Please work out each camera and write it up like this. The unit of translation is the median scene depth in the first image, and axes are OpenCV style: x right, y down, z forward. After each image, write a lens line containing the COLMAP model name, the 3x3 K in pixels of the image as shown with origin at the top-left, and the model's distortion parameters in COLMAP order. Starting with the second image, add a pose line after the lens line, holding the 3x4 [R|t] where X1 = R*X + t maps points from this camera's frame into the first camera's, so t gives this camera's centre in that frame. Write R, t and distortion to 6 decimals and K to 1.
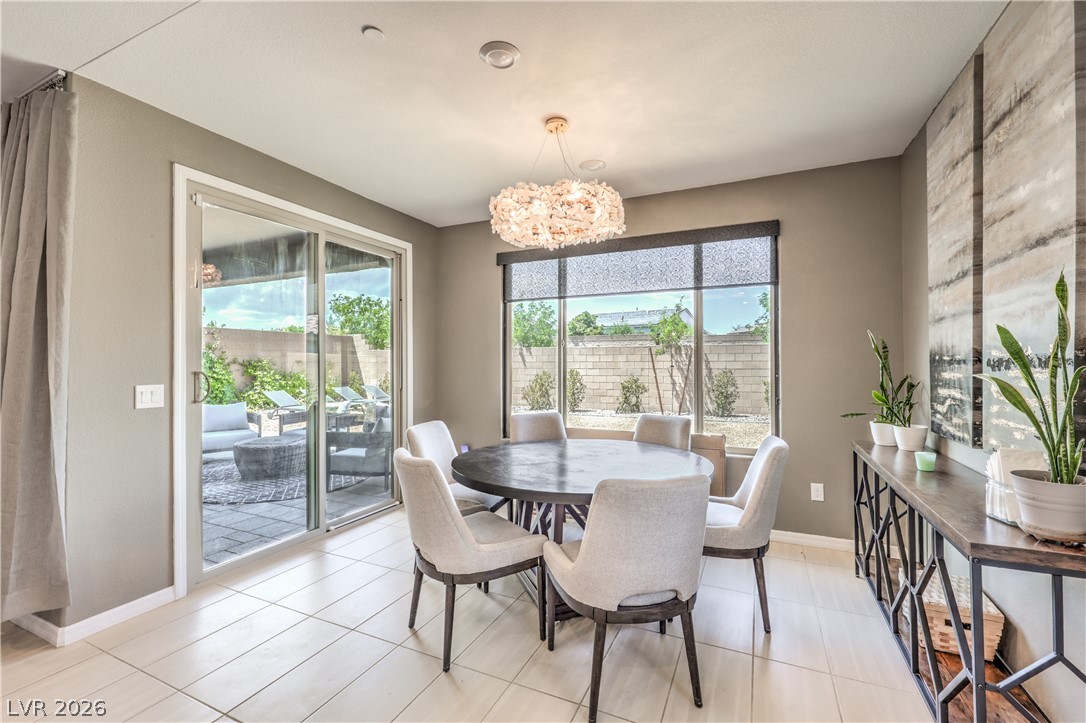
lens RADIAL K [[456.3, 0, 549.9], [0, 456.3, 357.7], [0, 0, 1]] dist [-0.001632, -0.000144]
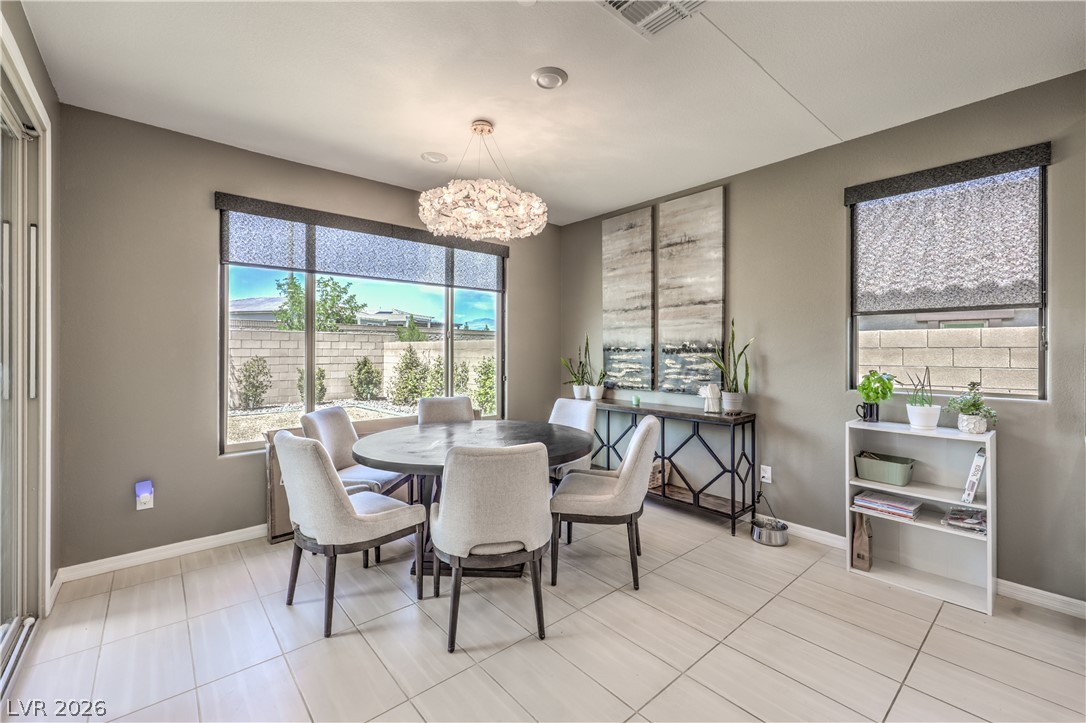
lens RADIAL K [[451.7, 0, 548.3], [0, 451.7, 349.2], [0, 0, 1]] dist [0.000477, -0.000002]
pose [[0.411841, 0.005804, 0.911237, -0.548612], [-0.013242, 0.999912, -0.000384, 0.005420], [-0.911160, -0.011908, 0.411882, 0.259439]]
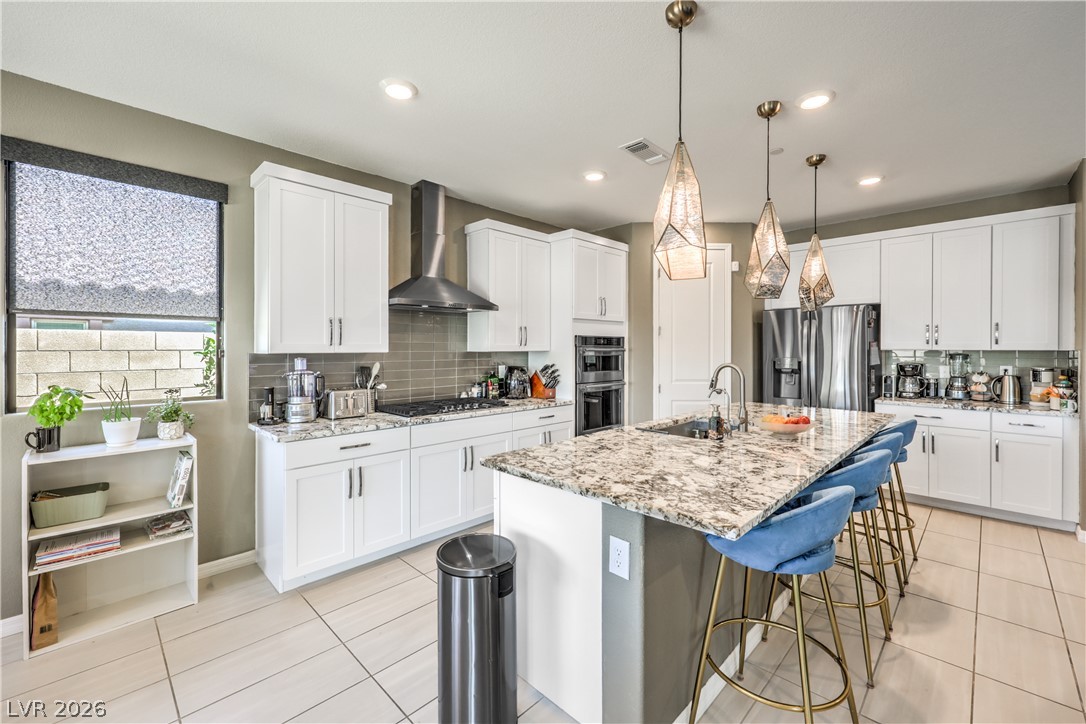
lens RADIAL K [[451.7, 0, 548.3], [0, 451.7, 349.7], [0, 0, 1]] dist [0.000477, -0.000002]
pose [[-0.941059, 0.000788, 0.338242, -0.466866], [-0.001662, 0.999974, -0.006955, -0.008933], [-0.338239, -0.007107, -0.941033, 0.394472]]
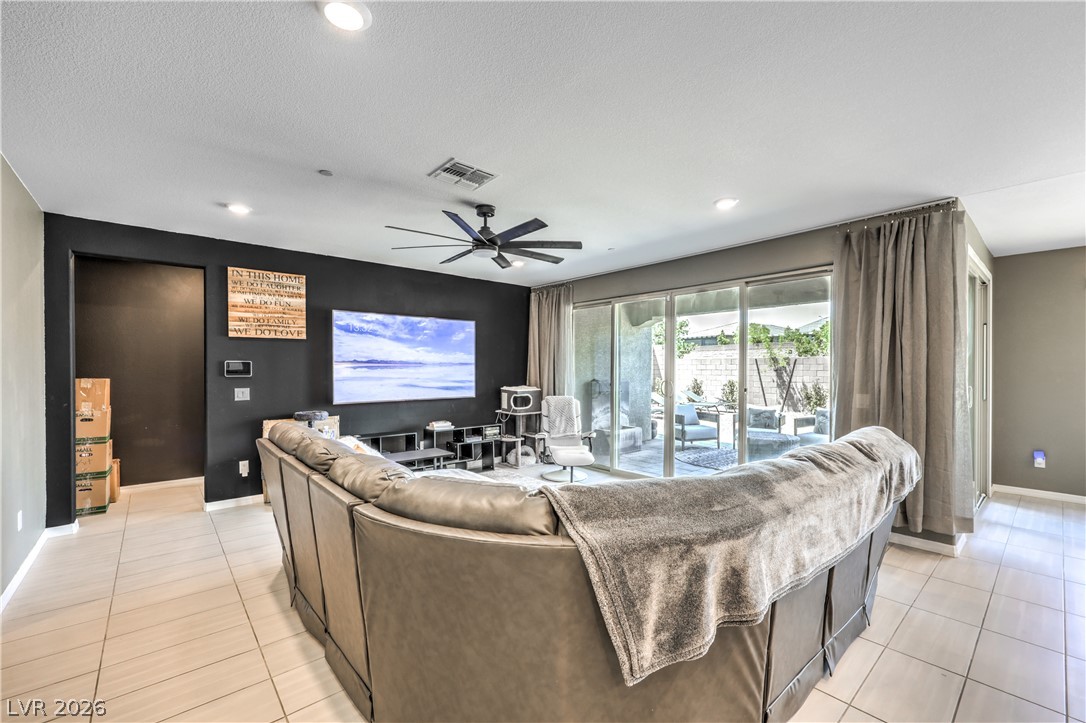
lens RADIAL K [[450.8, 0, 552.0], [0, 450.8, 371.5], [0, 0, 1]] dist [0.003461, 0.000839]
pose [[0.914186, 0.004730, -0.405268, -0.870280], [0.003216, 0.999816, 0.018925, -0.029816], [0.405283, -0.018604, 0.914002, -0.519694]]
